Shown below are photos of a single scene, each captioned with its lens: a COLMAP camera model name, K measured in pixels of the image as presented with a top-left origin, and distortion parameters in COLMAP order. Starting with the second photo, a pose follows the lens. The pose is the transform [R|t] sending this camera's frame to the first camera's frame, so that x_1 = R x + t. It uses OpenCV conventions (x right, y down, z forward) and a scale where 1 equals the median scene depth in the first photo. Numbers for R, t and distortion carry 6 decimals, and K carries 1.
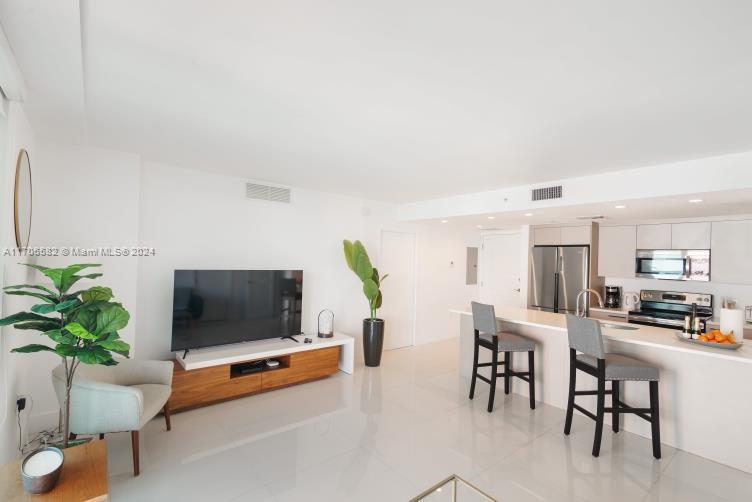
lens RADIAL K [[343.0, 0, 376.6], [0, 343.0, 253.0], [0, 0, 1]] dist [0.016032, 0.000255]
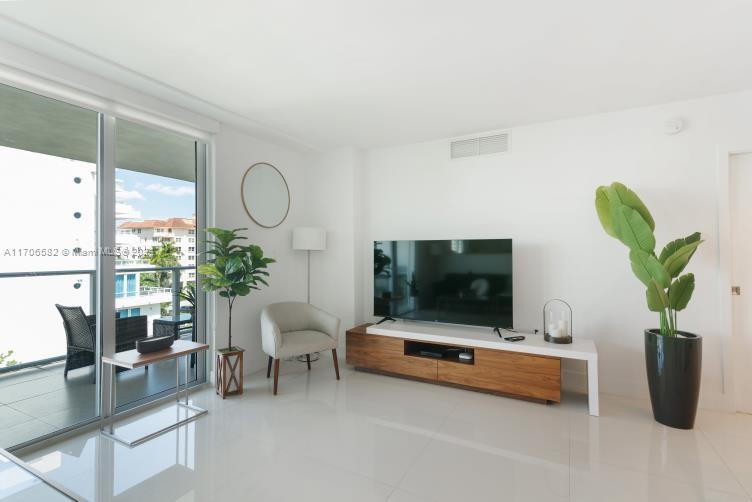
lens RADIAL K [[350.9, 0, 377.1], [0, 350.9, 251.7], [0, 0, 1]] dist [0.015427, -0.002656]
pose [[0.386232, -0.034159, -0.921769, 0.359971], [0.028161, 0.999285, -0.025231, 0.090387], [0.921971, -0.016213, 0.386918, 0.475760]]
